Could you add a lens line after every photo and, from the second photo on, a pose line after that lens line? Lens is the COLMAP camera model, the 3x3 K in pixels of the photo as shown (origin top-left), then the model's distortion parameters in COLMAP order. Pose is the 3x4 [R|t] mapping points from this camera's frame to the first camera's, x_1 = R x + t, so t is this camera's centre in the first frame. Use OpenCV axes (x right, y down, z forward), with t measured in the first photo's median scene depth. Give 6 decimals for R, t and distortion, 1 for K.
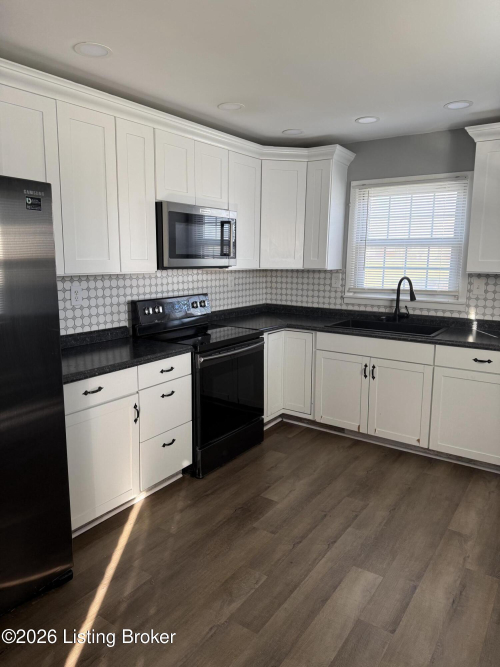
lens RADIAL K [[469.0, 0, 249.9], [0, 469.0, 322.0], [0, 0, 1]] dist [0.019589, -0.039279]
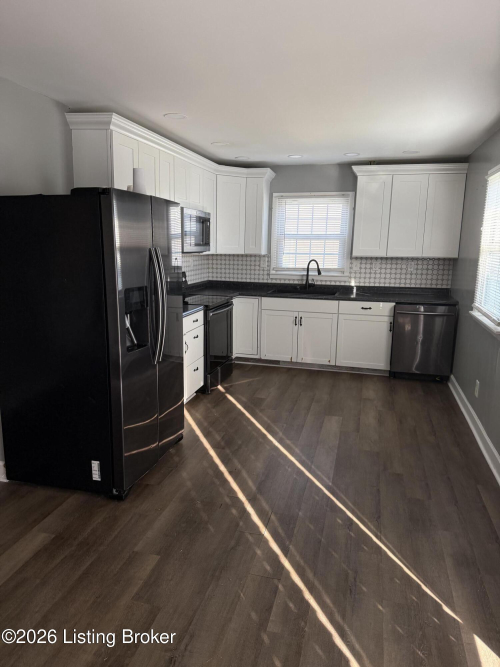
lens RADIAL K [[469.0, 0, 248.0], [0, 469.0, 333.8], [0, 0, 1]] dist [0.019589, -0.039279]
pose [[0.935376, -0.056808, 0.349062, -0.415866], [0.039517, 0.997622, 0.056465, 0.051251], [-0.351440, -0.039023, 0.935397, -0.363395]]
